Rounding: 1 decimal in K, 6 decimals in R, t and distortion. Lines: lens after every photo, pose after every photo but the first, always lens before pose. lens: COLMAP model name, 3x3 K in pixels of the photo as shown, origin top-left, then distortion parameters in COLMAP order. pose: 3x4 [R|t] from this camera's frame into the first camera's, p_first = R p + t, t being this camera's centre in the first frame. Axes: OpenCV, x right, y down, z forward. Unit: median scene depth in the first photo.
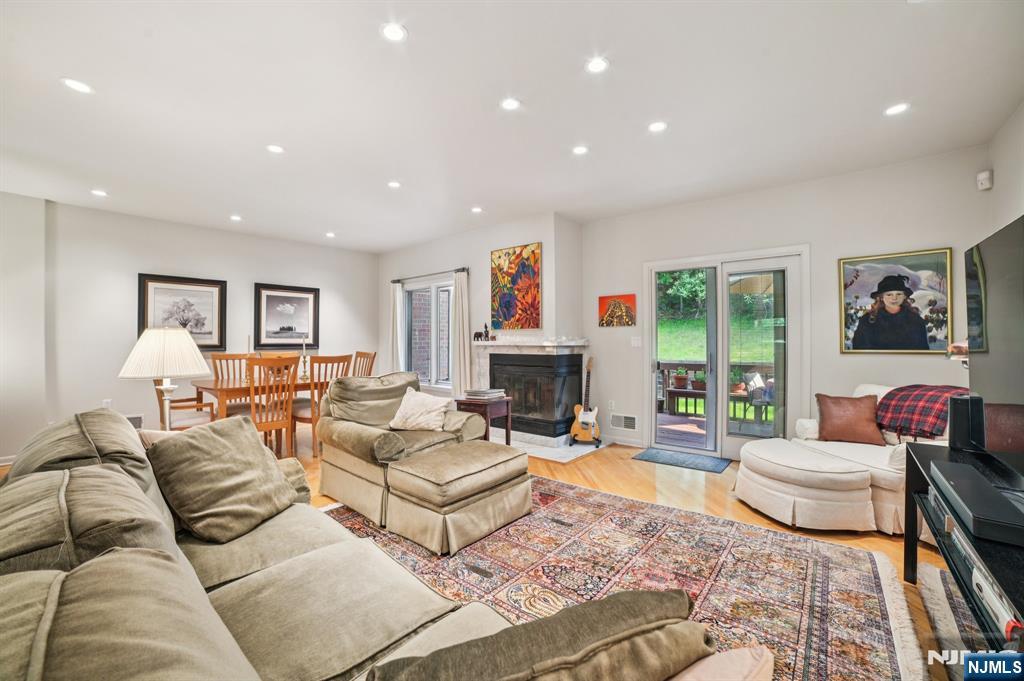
lens RADIAL K [[438.0, 0, 512.0], [0, 438.0, 340.5], [0, 0, 1]] dist [-0.000130, -0.000023]
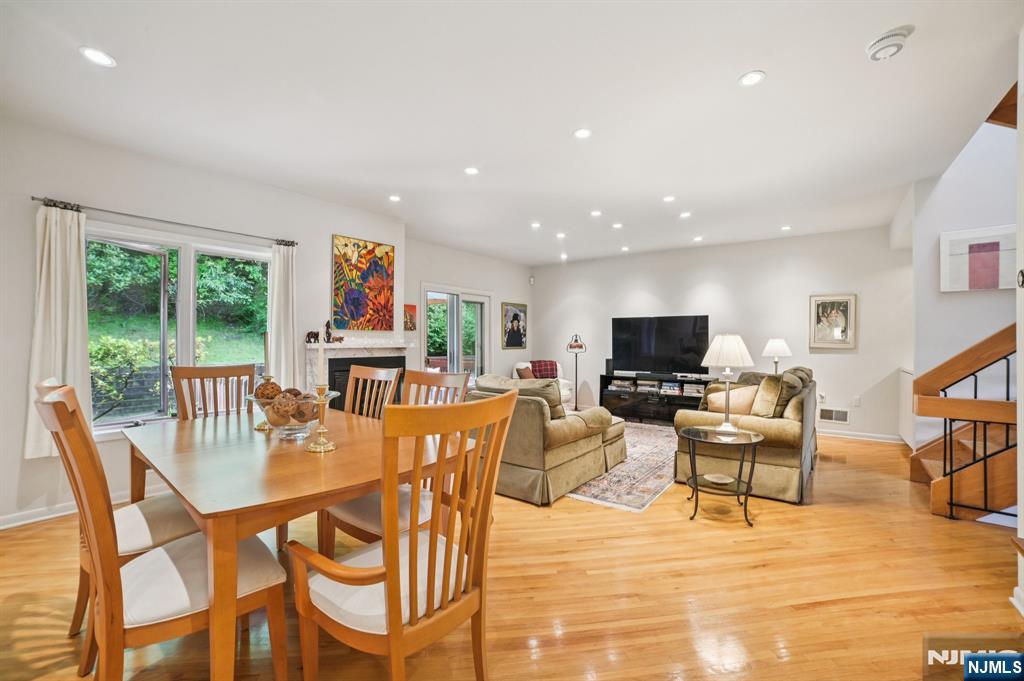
lens RADIAL K [[438.0, 0, 512.0], [0, 438.0, 340.5], [0, 0, 1]] dist [-0.000130, -0.000023]
pose [[-0.003347, 0.003327, 0.999989, -0.916574], [-0.005288, 0.999980, -0.003345, -0.002905], [-0.999980, -0.005299, -0.003330, 0.699145]]
